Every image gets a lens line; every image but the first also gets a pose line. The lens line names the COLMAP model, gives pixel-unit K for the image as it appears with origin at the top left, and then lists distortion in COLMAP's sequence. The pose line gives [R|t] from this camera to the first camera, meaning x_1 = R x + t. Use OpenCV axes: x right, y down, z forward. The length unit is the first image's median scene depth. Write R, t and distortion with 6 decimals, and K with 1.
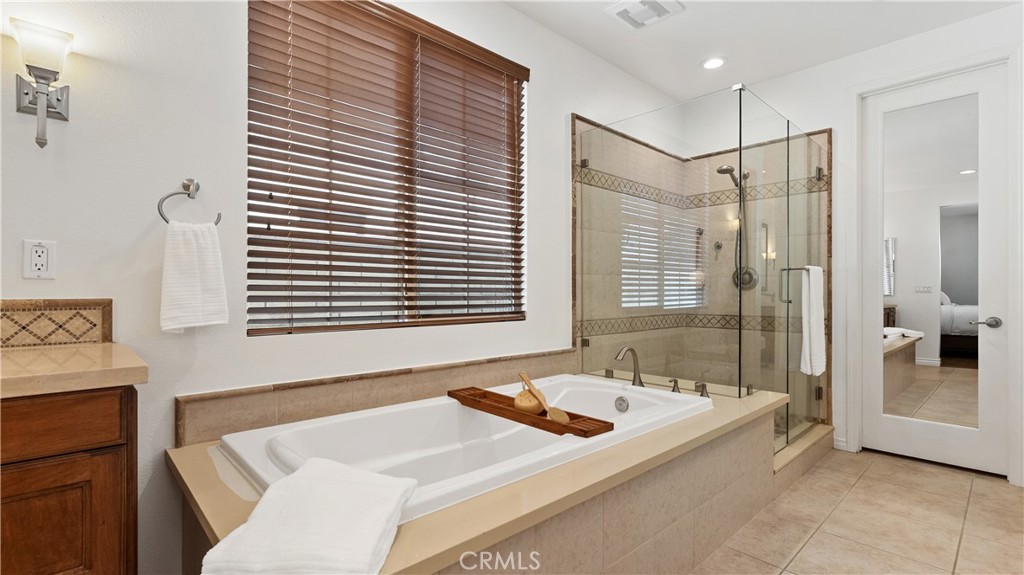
lens RADIAL K [[470.8, 0, 511.8], [0, 470.8, 290.4], [0, 0, 1]] dist [-0.003682, -0.000162]
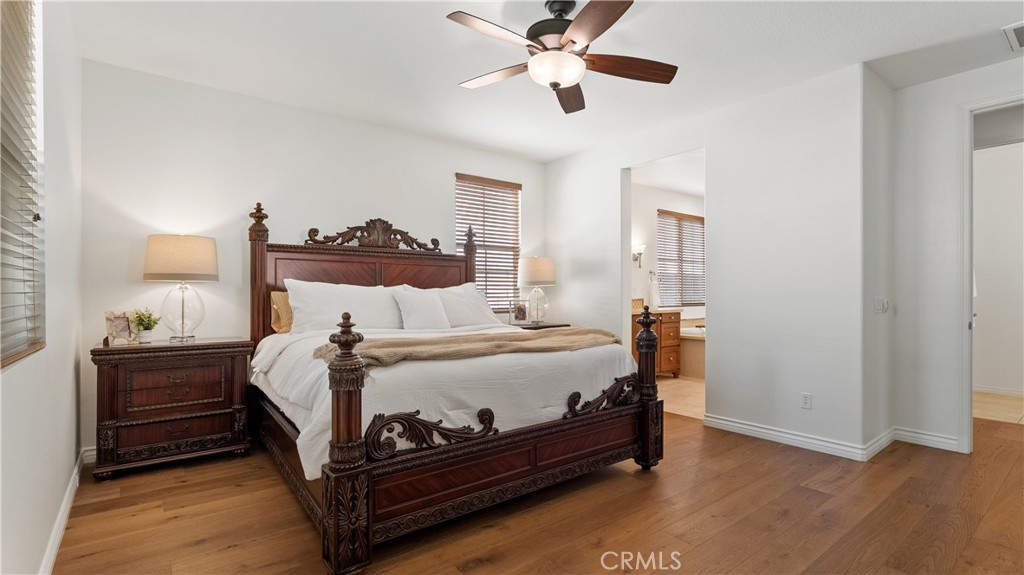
lens RADIAL K [[480.3, 0, 513.0], [0, 480.3, 292.0], [0, 0, 1]] dist [-0.001730, -0.000069]
pose [[0.995960, -0.003924, -0.089710, -0.813014], [0.004171, 0.999988, 0.002563, -0.028123], [0.089699, -0.002927, 0.995965, -1.772914]]
